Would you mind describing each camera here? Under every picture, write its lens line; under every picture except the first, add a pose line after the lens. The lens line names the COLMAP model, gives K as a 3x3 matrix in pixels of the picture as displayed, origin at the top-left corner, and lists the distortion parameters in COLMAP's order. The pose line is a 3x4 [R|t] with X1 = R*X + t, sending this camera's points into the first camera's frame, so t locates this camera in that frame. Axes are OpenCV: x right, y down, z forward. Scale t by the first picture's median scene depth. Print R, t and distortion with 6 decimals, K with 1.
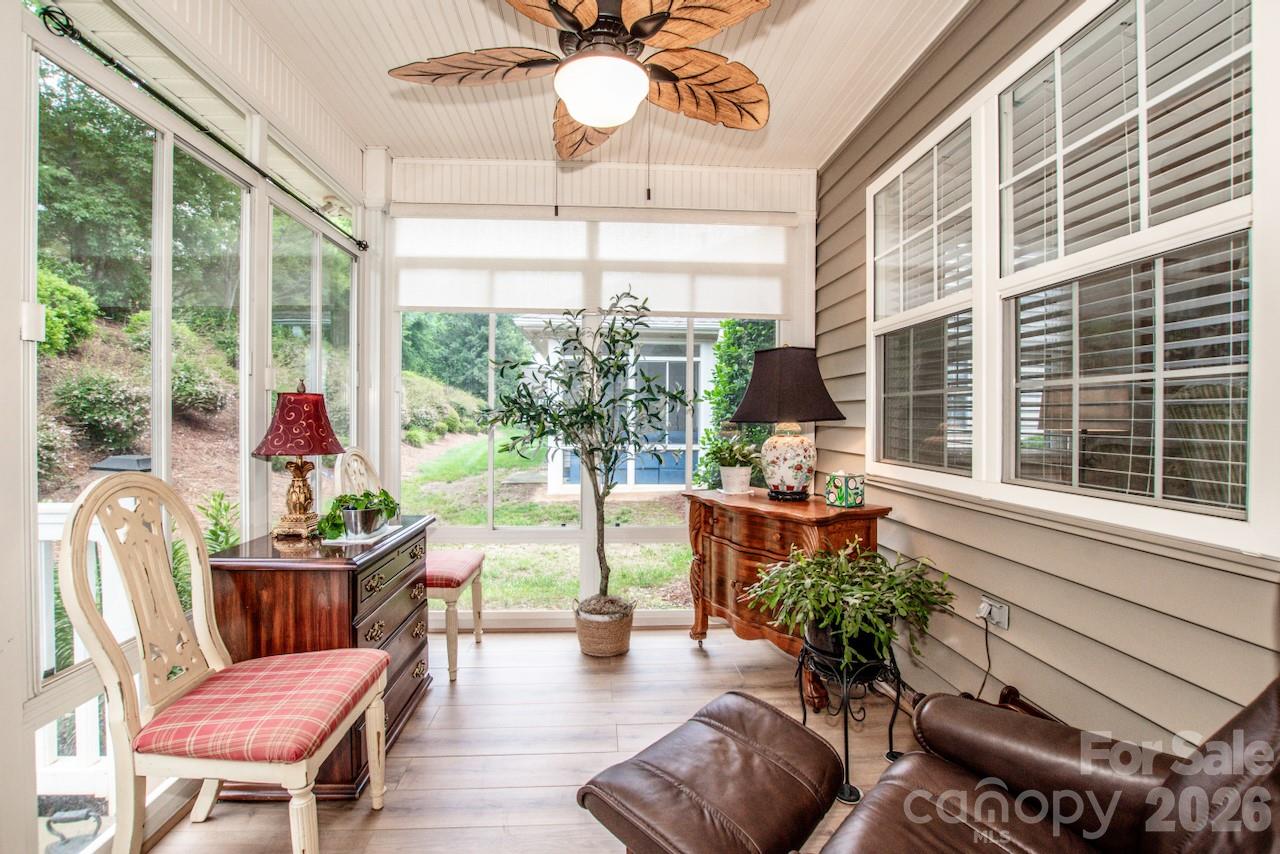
lens RADIAL K [[590.5, 0, 619.2], [0, 590.5, 426.5], [0, 0, 1]] dist [-0.037791, 0.007108]
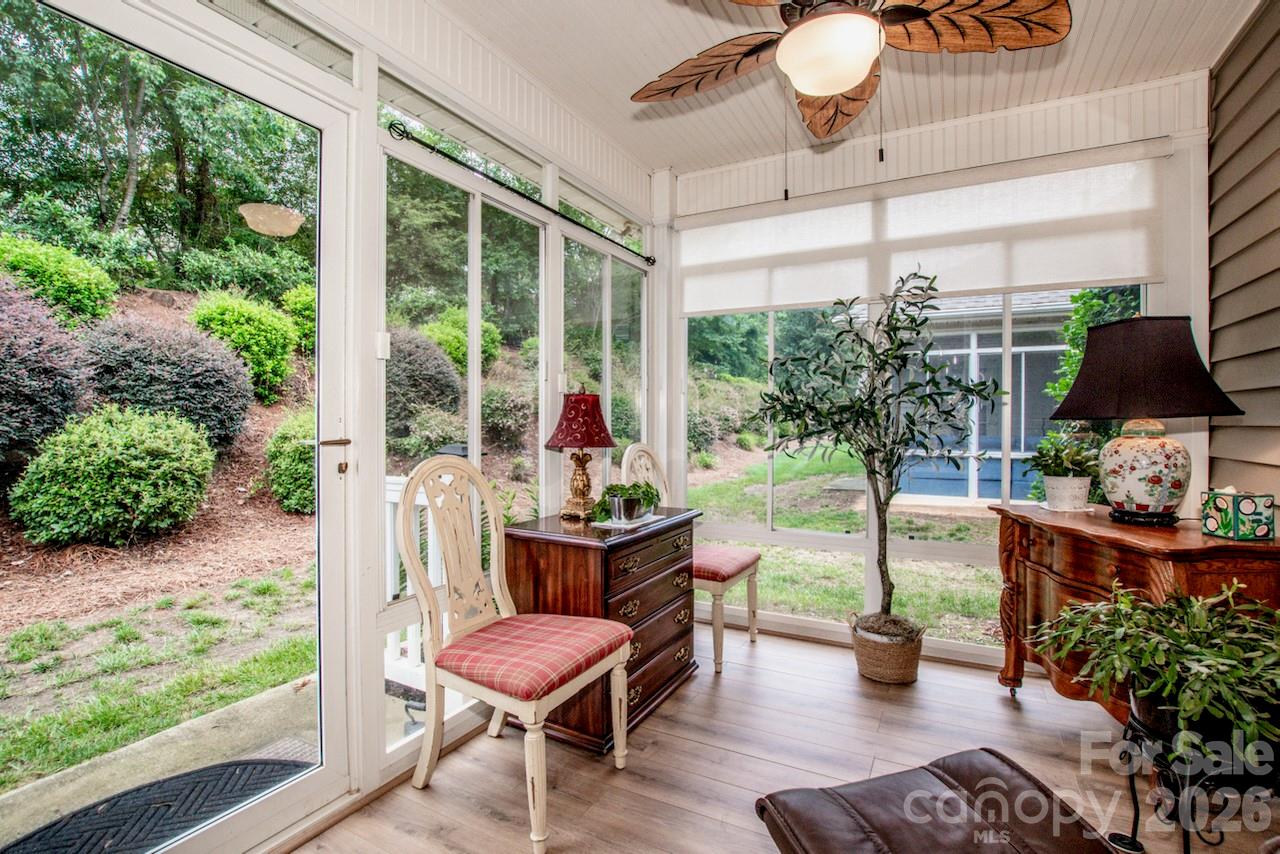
lens RADIAL K [[590.5, 0, 628.9], [0, 590.5, 429.4], [0, 0, 1]] dist [-0.037791, 0.007108]
pose [[0.849681, 0.003401, -0.527287, 0.121687], [-0.005842, 0.999979, -0.002963, 0.012150], [0.527265, 0.005598, 0.849682, 0.040682]]
